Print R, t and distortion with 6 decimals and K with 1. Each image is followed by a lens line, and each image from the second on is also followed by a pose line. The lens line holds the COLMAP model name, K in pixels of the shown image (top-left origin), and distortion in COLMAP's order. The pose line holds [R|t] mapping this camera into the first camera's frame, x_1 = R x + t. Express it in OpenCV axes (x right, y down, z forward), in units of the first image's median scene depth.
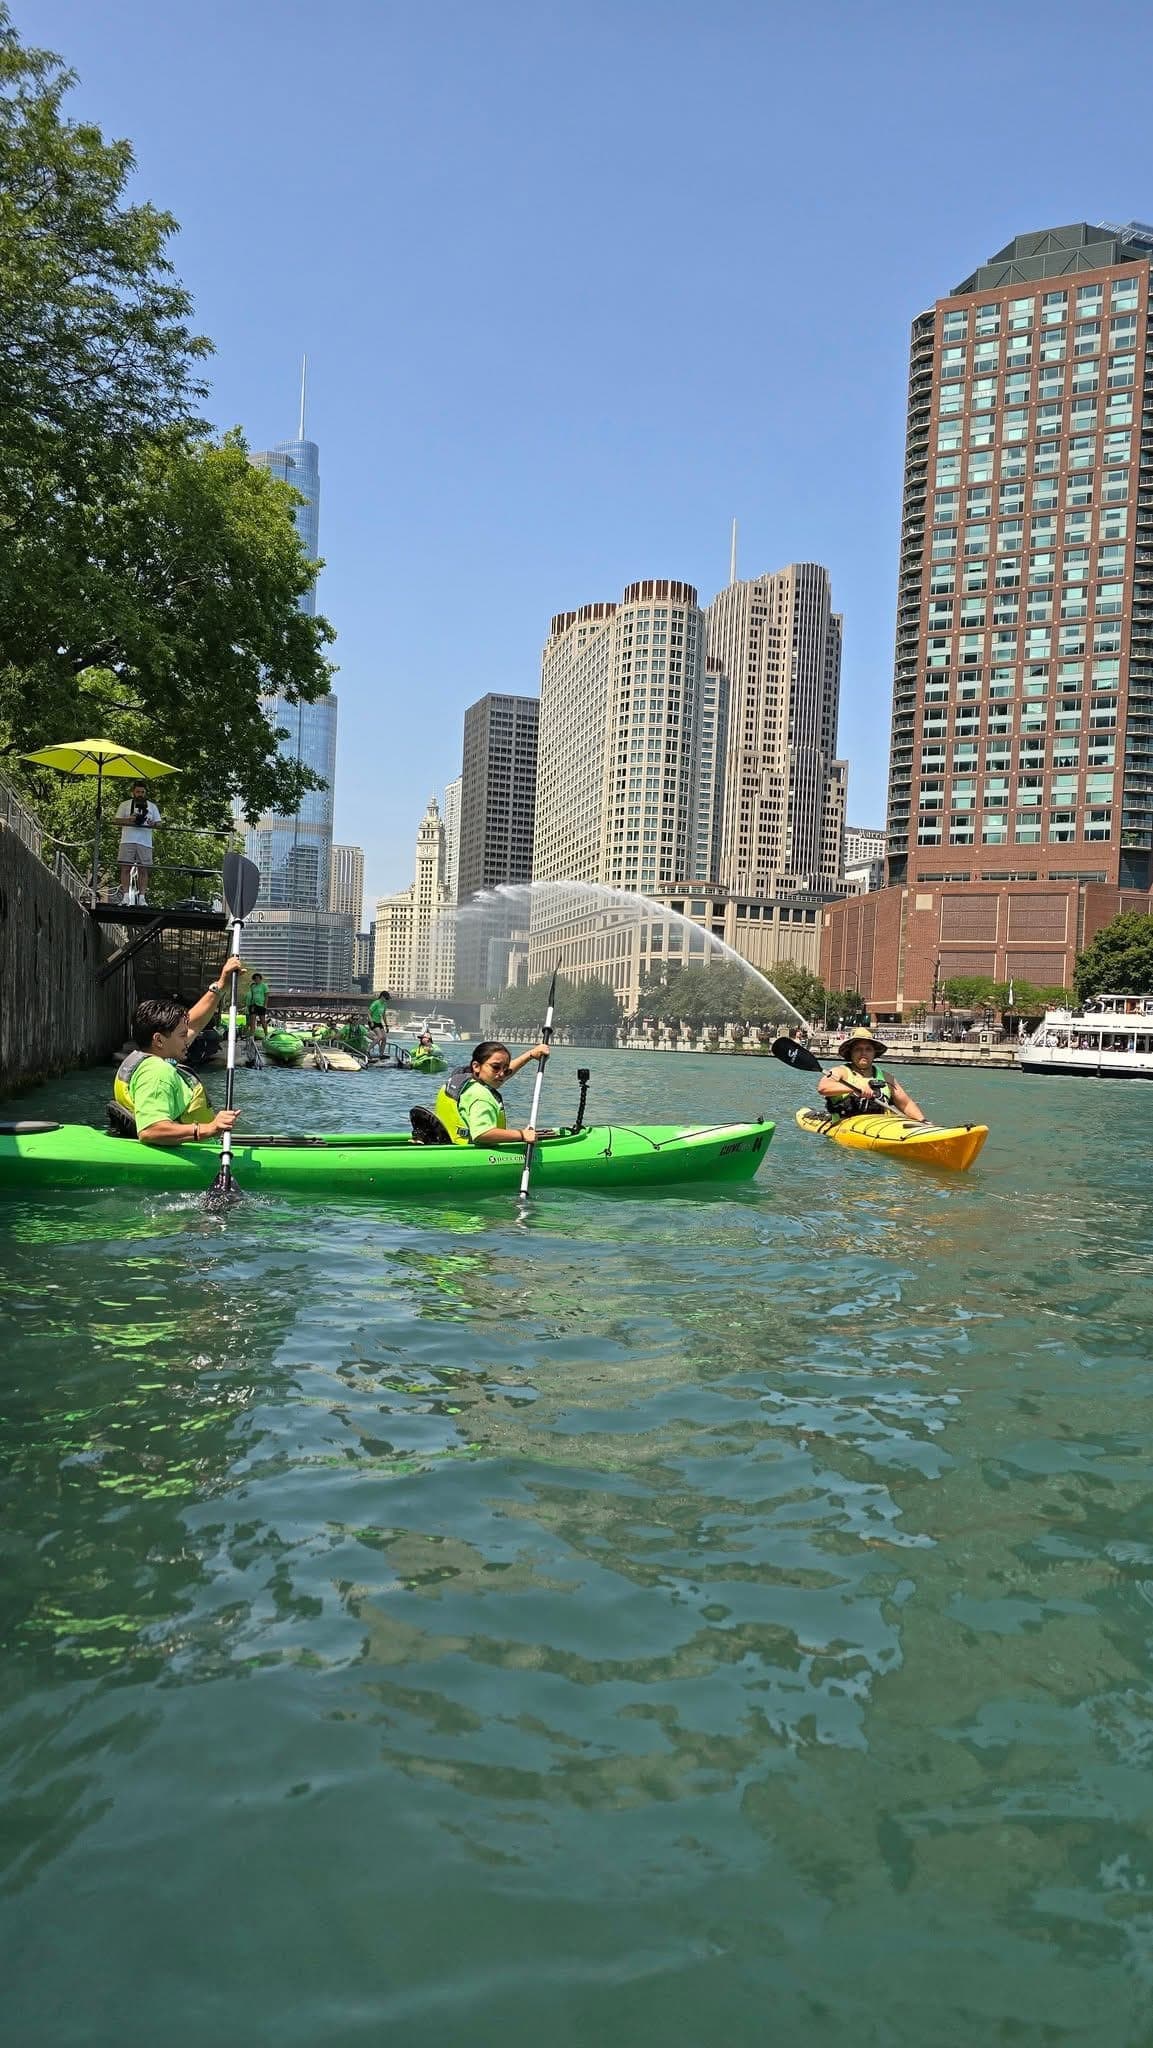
lens RADIAL K [[1451.1, 0, 565.8], [0, 1451.1, 1054.3], [0, 0, 1]] dist [0.048631, -0.066894]
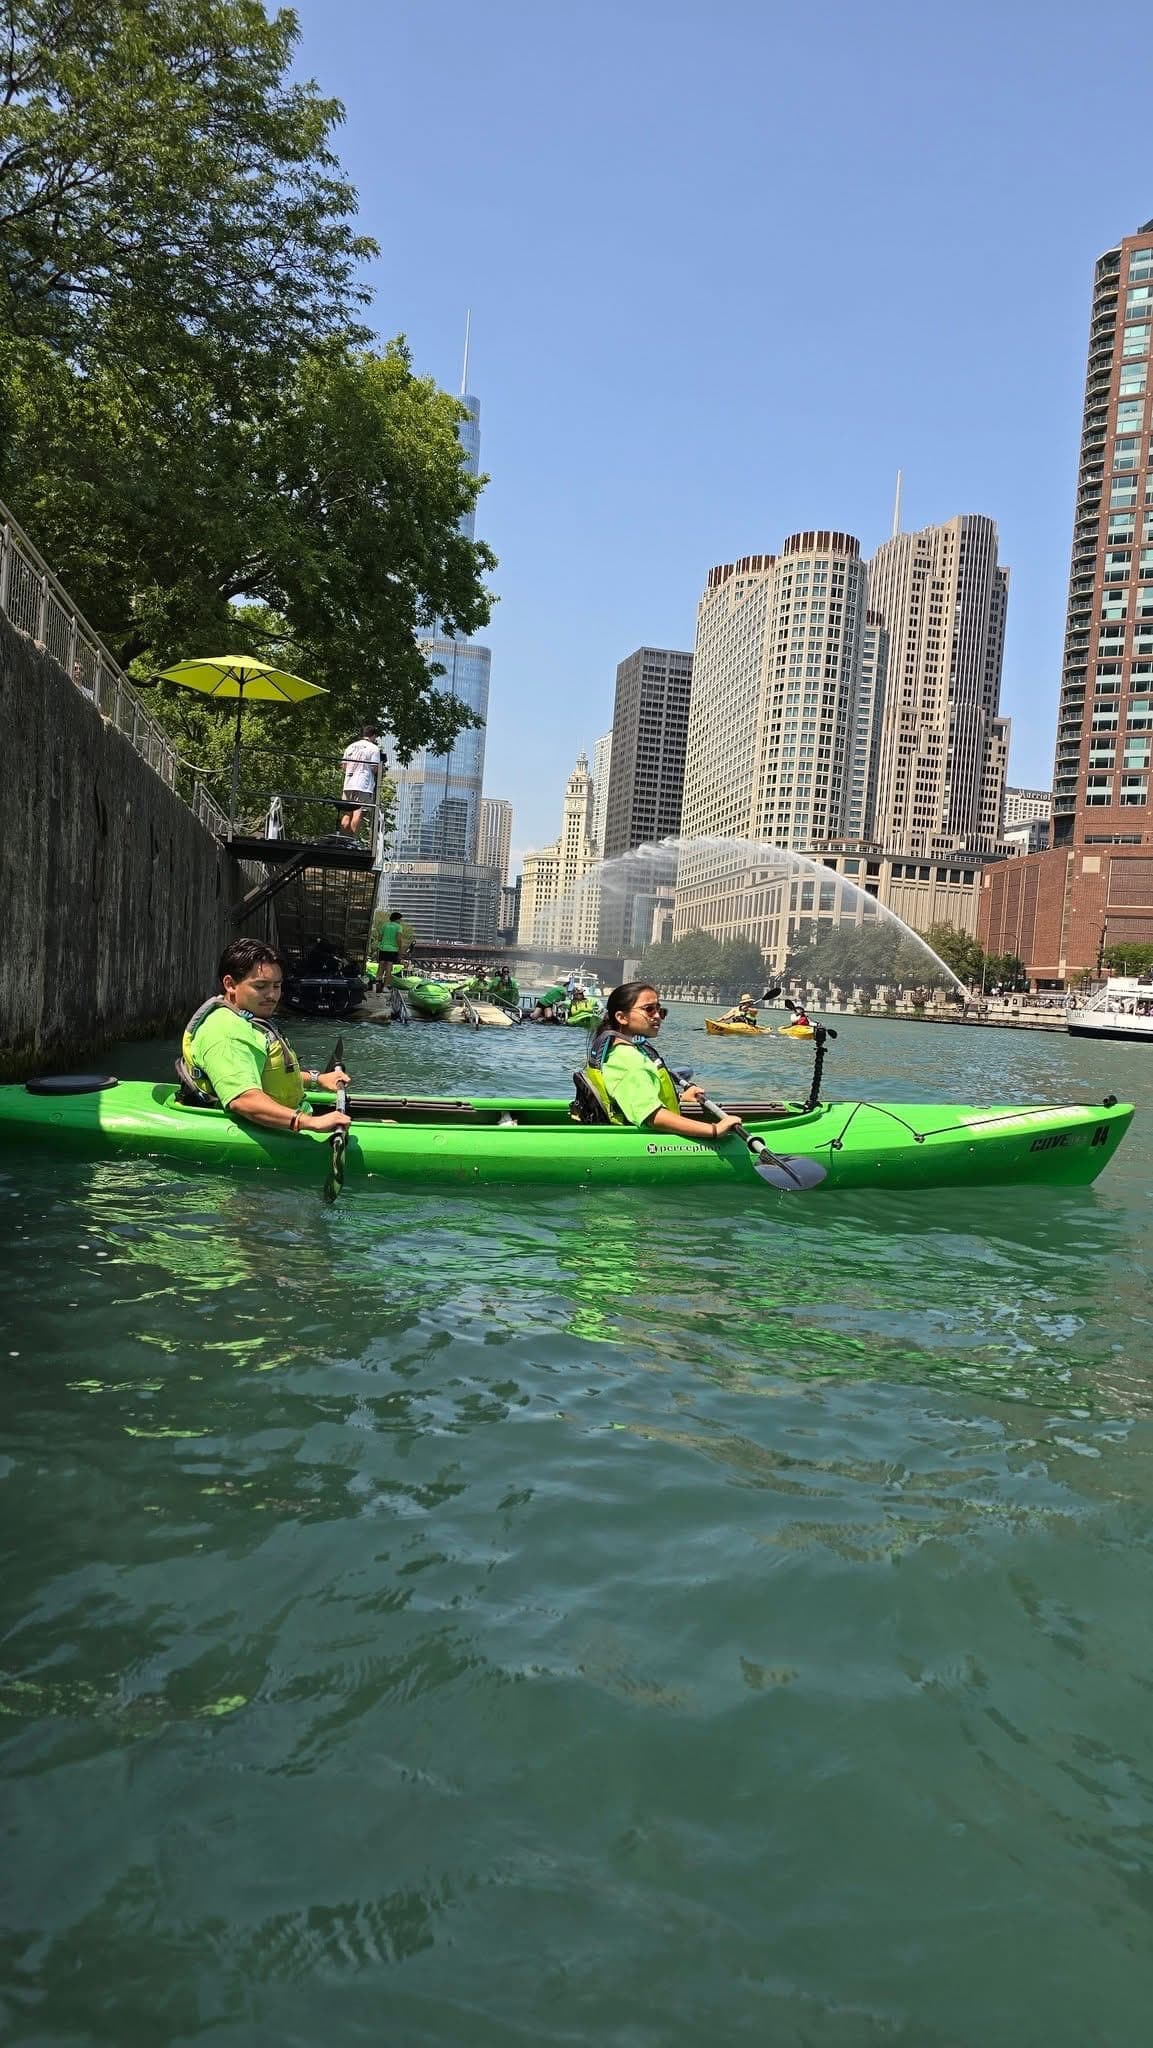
lens RADIAL K [[1451.9, 0, 575.9], [0, 1451.9, 1015.5], [0, 0, 1]] dist [0.043767, -0.068688]
pose [[0.995509, 0.029239, -0.090041, -0.002372], [-0.028918, 0.999570, 0.004859, -0.000189], [0.090145, -0.002233, 0.995926, 0.011492]]
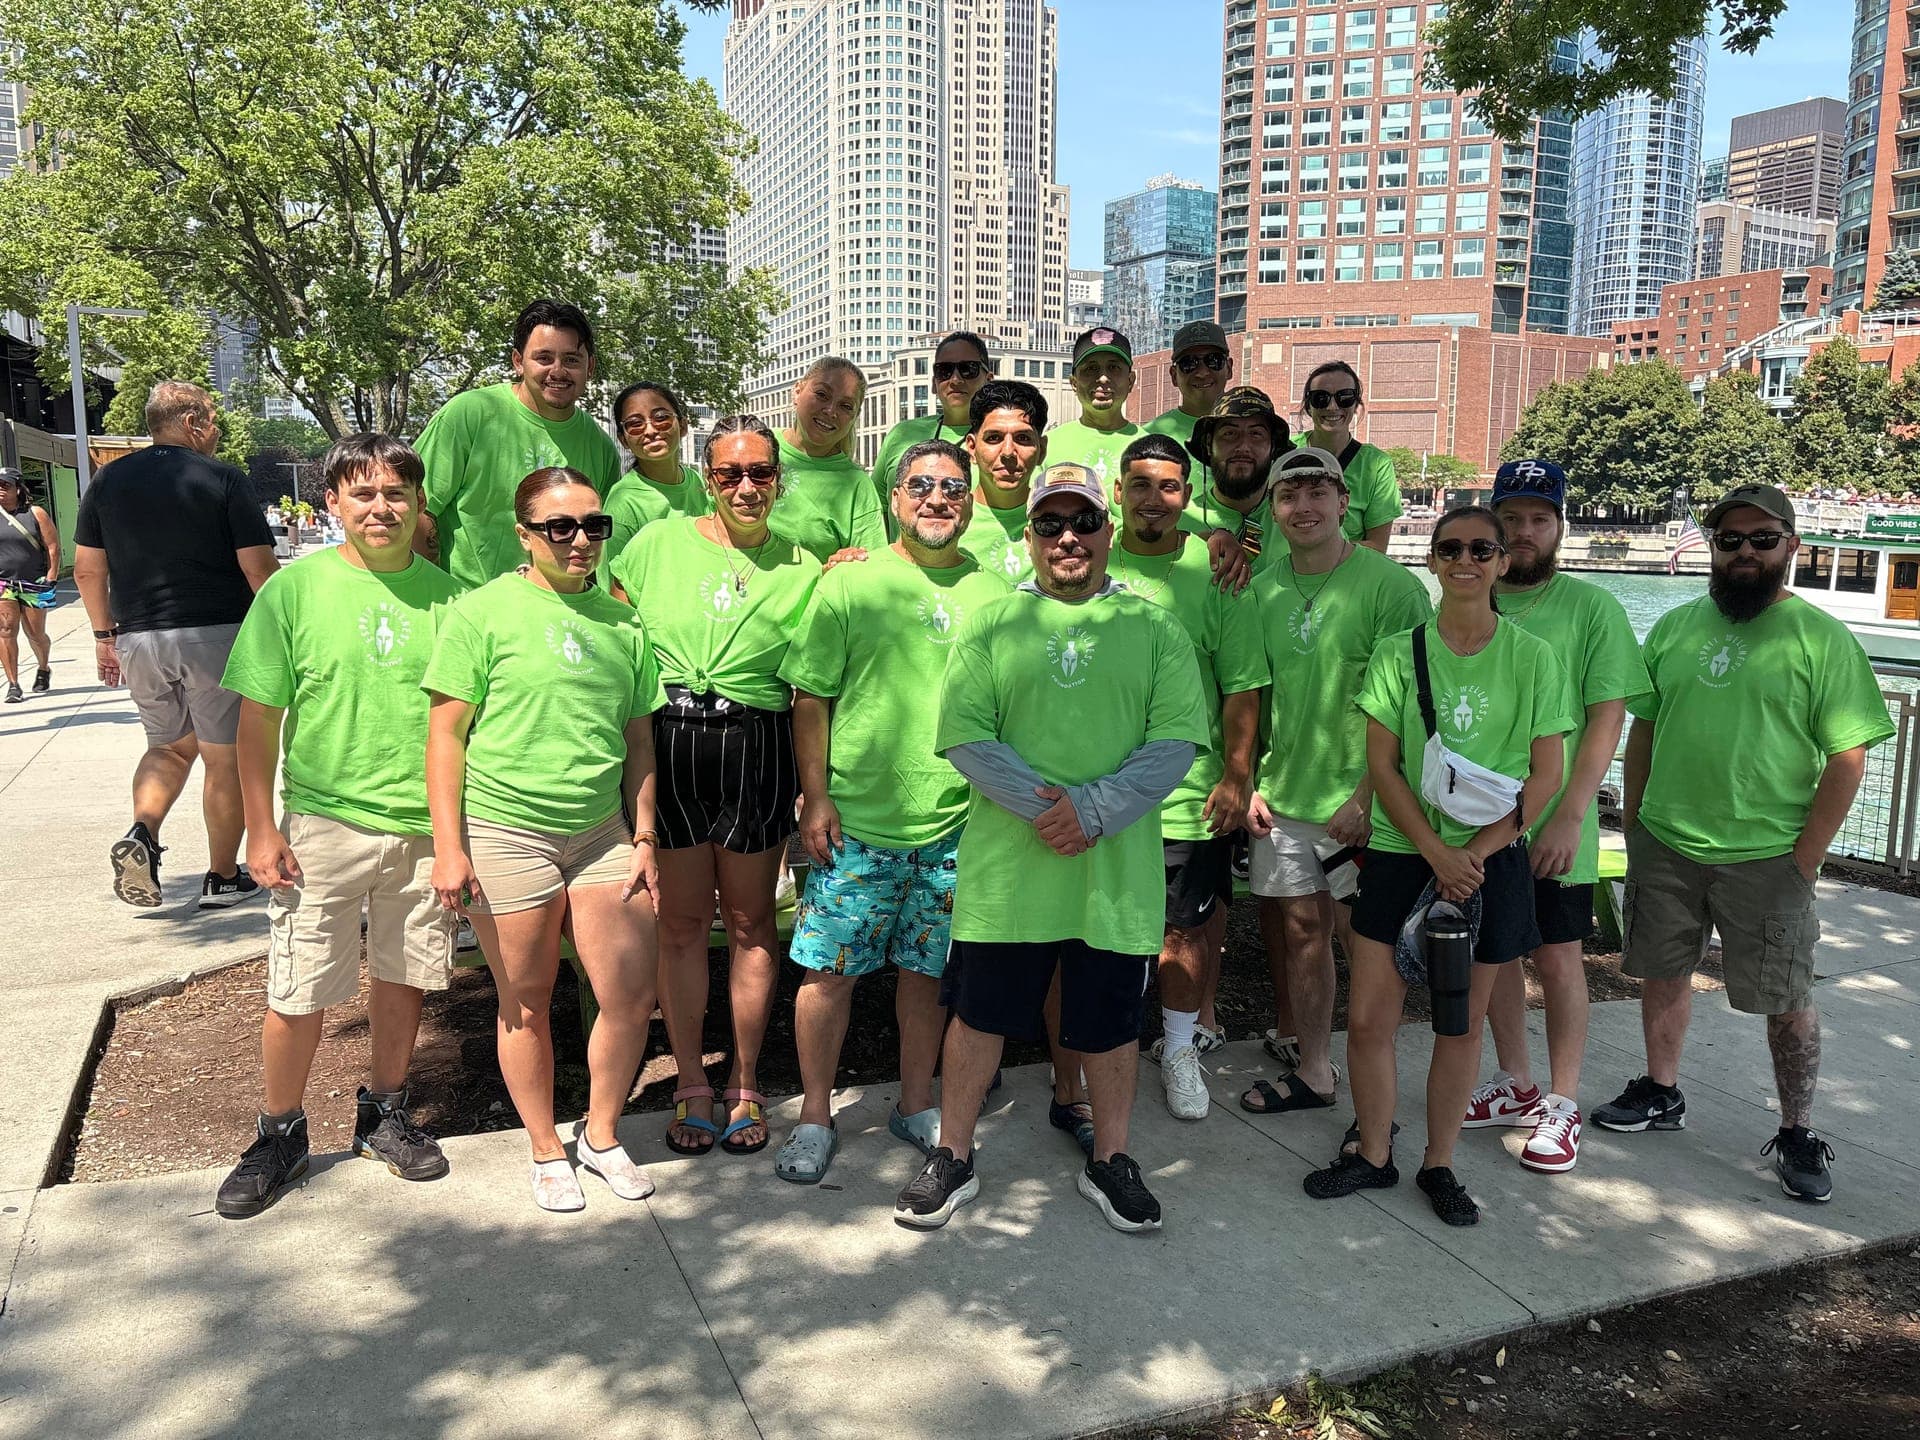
lens RADIAL K [[1553.5, 0, 956.2], [0, 1553.5, 680.4], [0, 0, 1]] dist [-0.008190, 0.178773]
pose [[0.983623, -0.050397, 0.173046, -0.088829], [0.032092, 0.993741, 0.106998, -0.020730], [-0.177355, -0.099693, 0.979084, 0.150582]]
